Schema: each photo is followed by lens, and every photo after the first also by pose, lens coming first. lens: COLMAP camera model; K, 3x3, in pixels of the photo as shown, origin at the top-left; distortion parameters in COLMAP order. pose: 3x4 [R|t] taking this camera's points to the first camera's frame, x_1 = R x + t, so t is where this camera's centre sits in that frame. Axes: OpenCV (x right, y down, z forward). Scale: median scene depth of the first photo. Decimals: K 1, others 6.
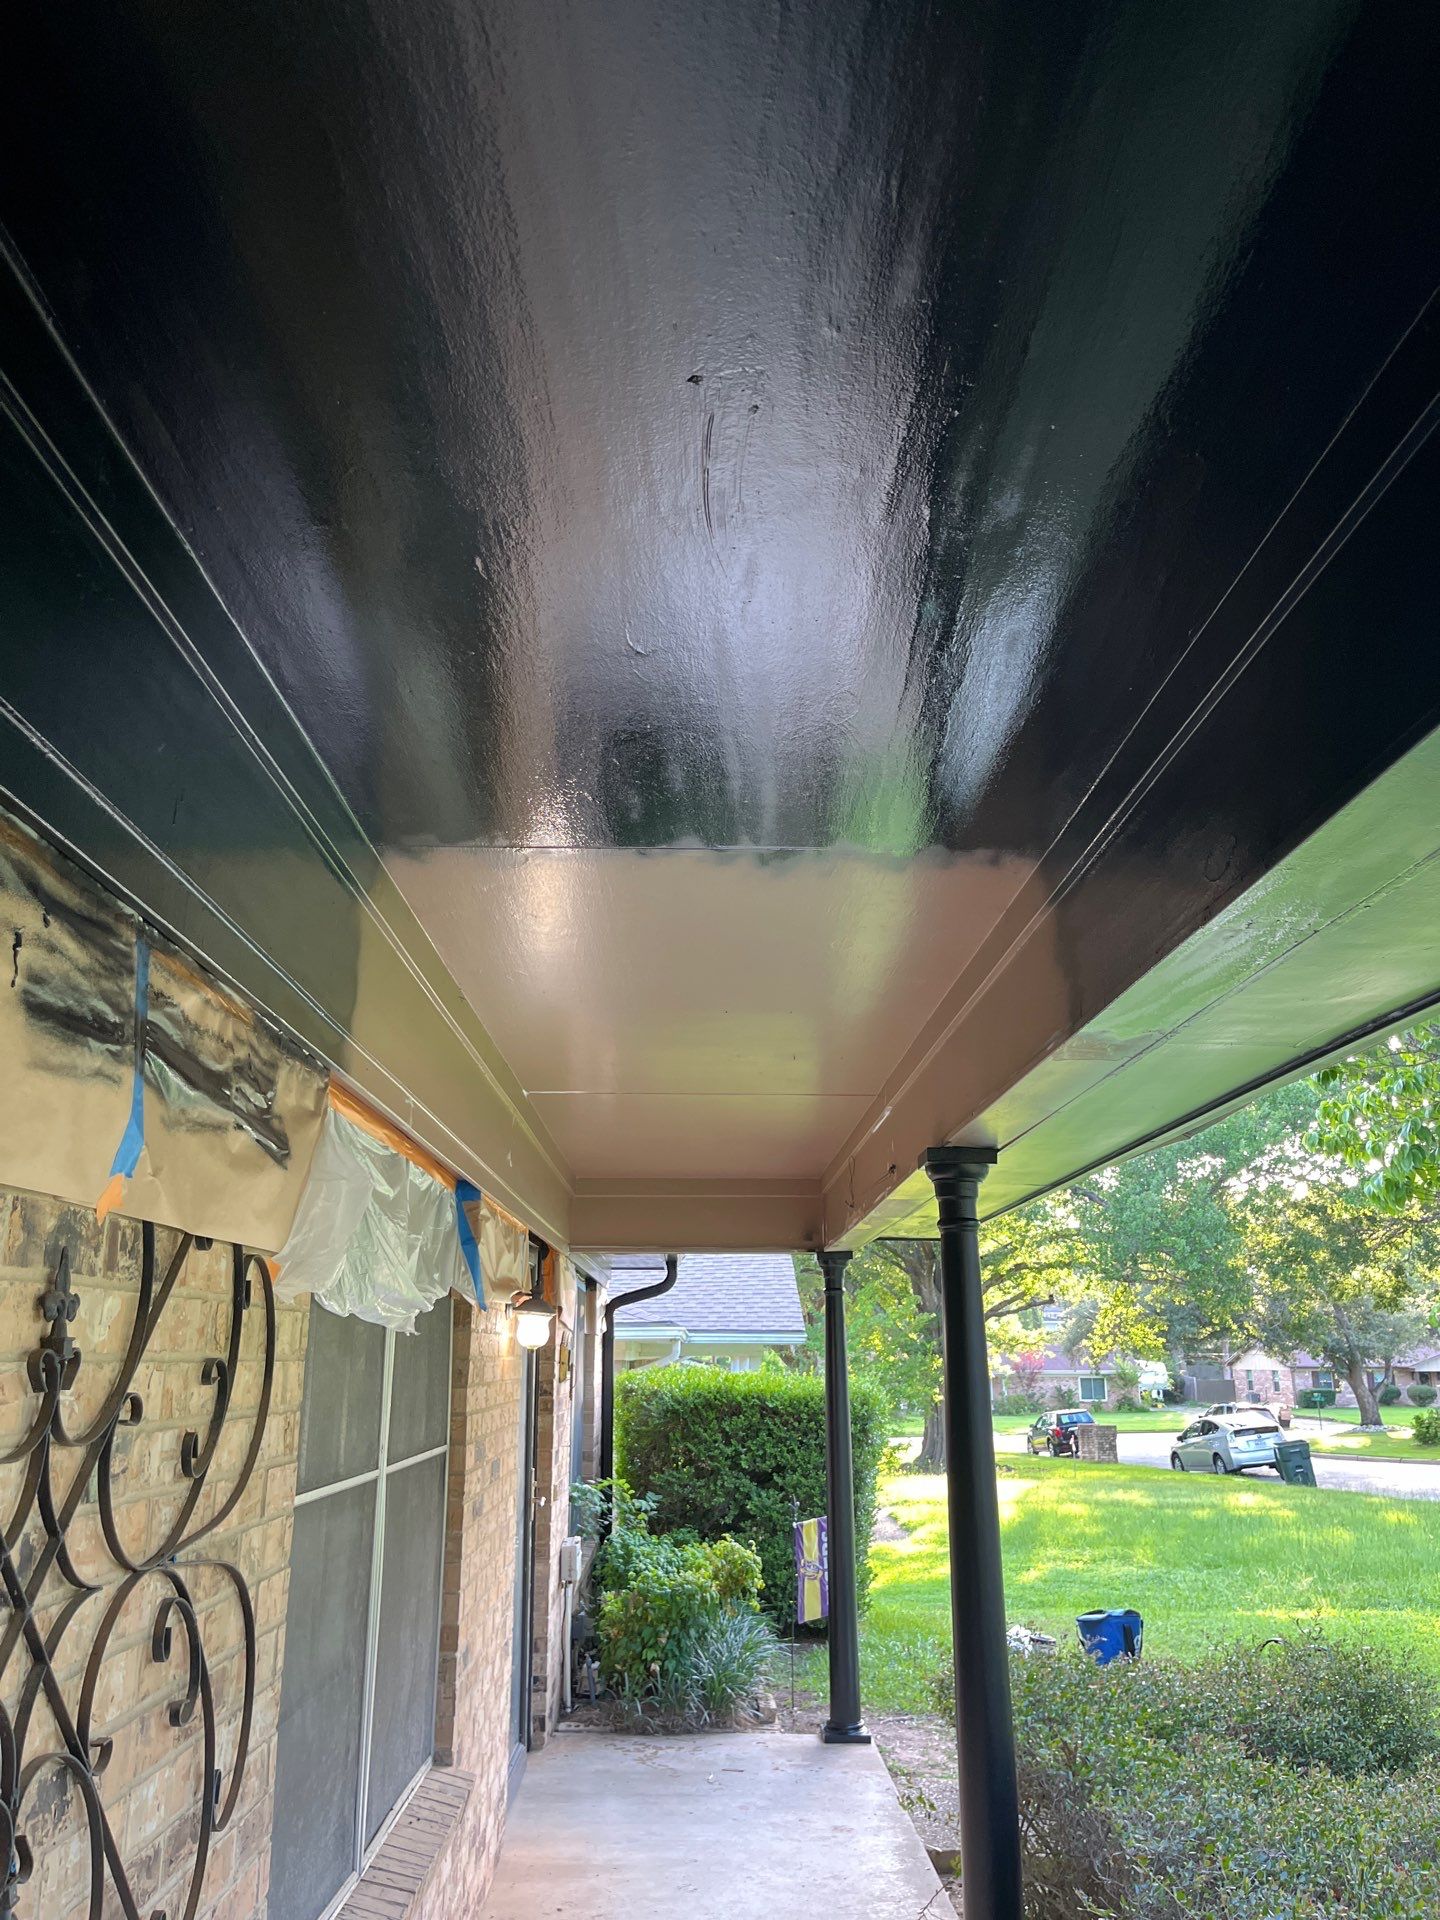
lens RADIAL K [[1468.5, 0, 716.8], [0, 1468.5, 964.3], [0, 0, 1]] dist [0.051222, -0.077930]
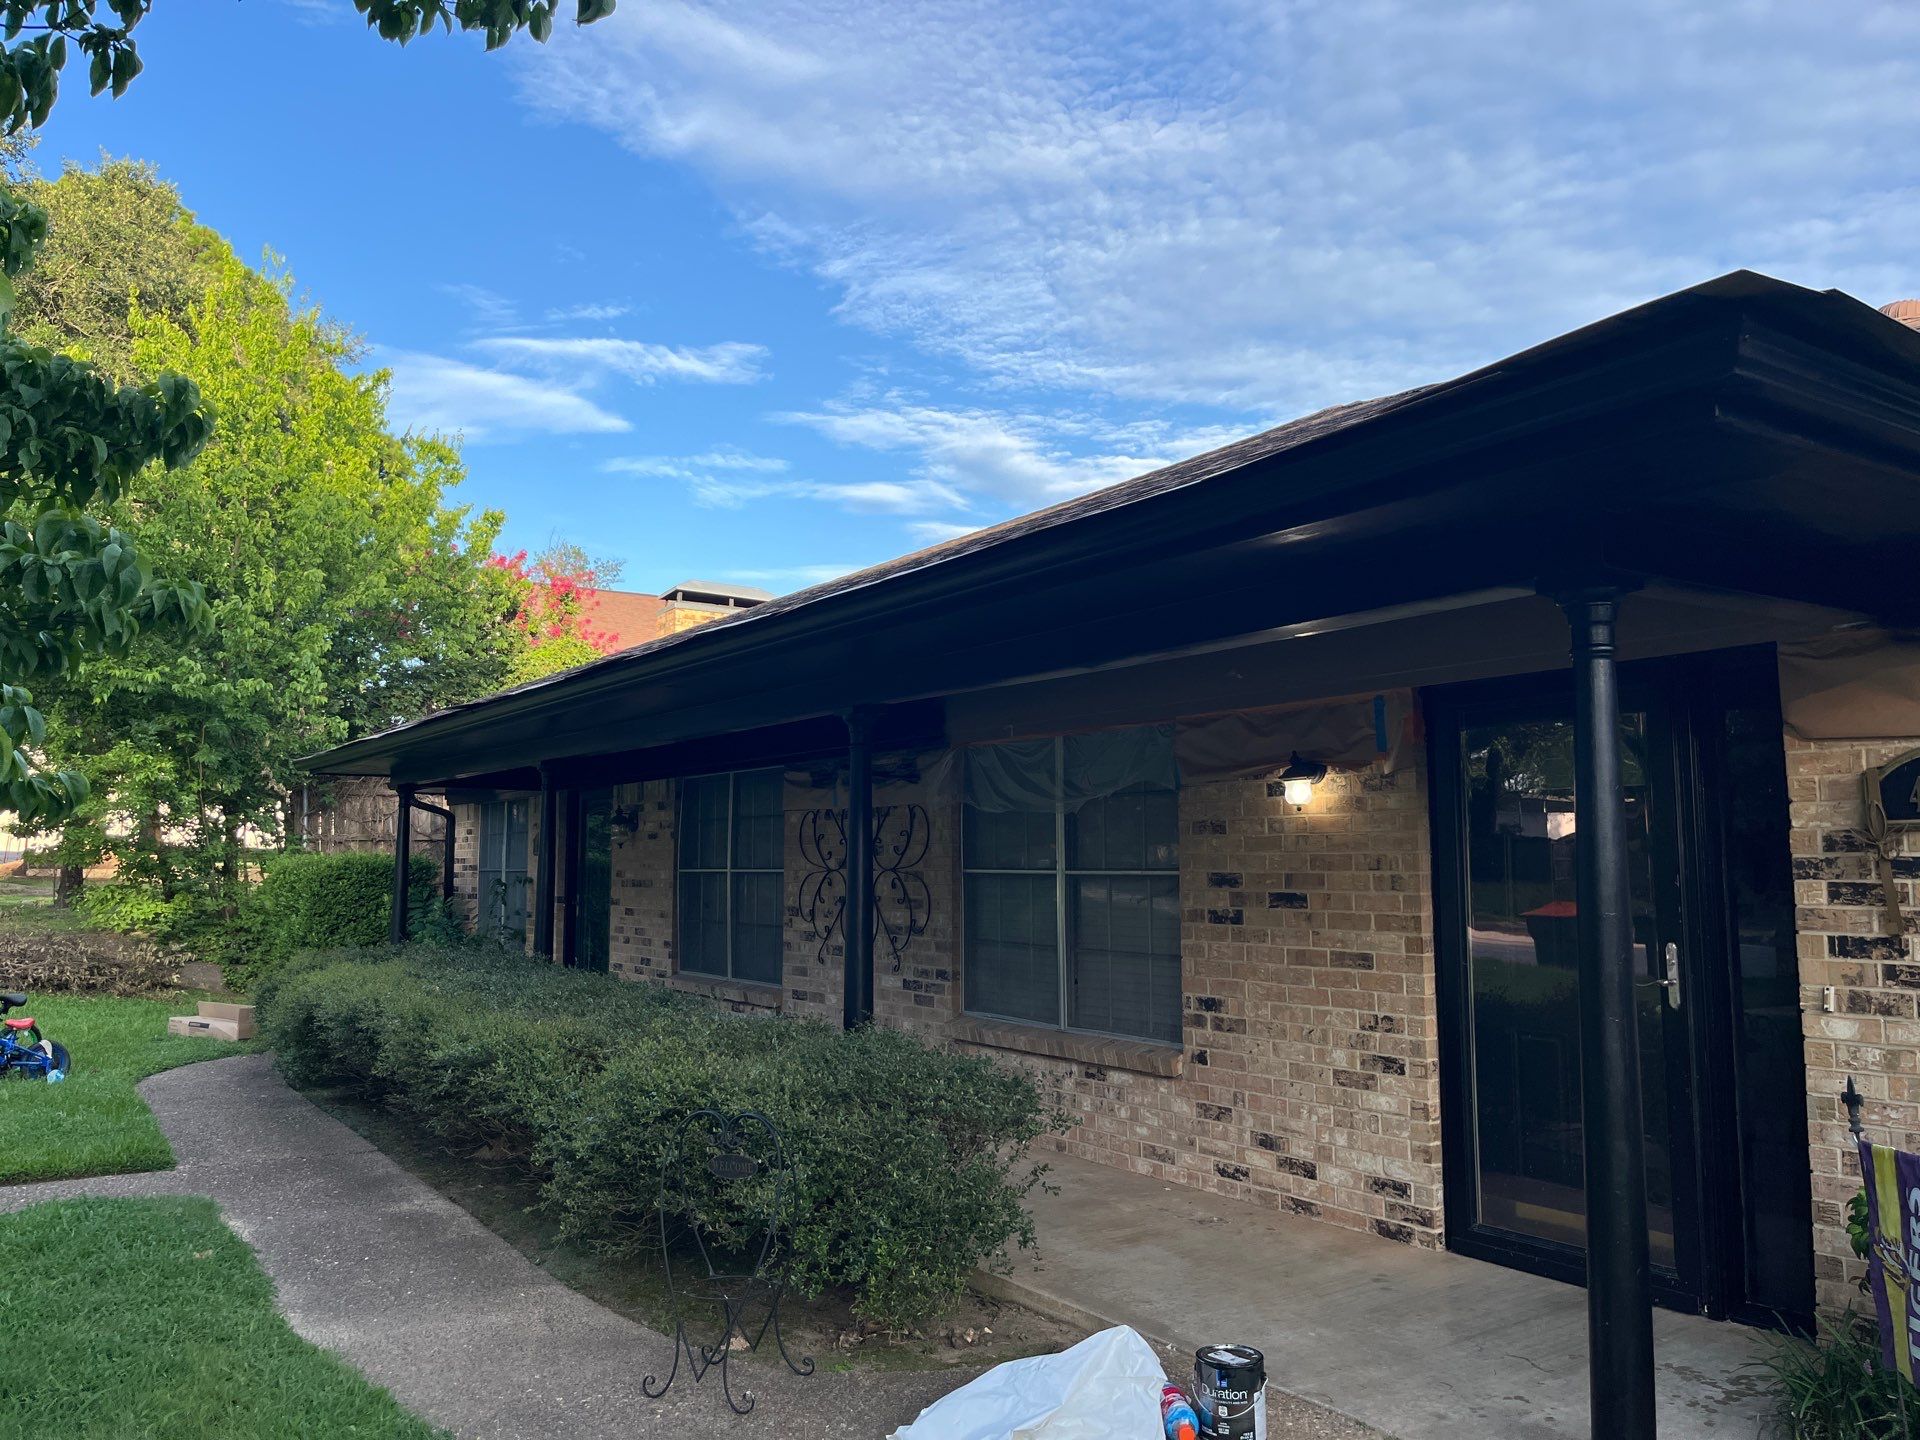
lens RADIAL K [[1468.5, 0, 969.7], [0, 1468.5, 729.3], [0, 0, 1]] dist [0.051222, -0.077930]
pose [[-0.831430, -0.054269, -0.552973, 0.560688], [0.142668, 0.941001, -0.306860, 0.390931], [0.537001, -0.334024, -0.774634, 1.327956]]
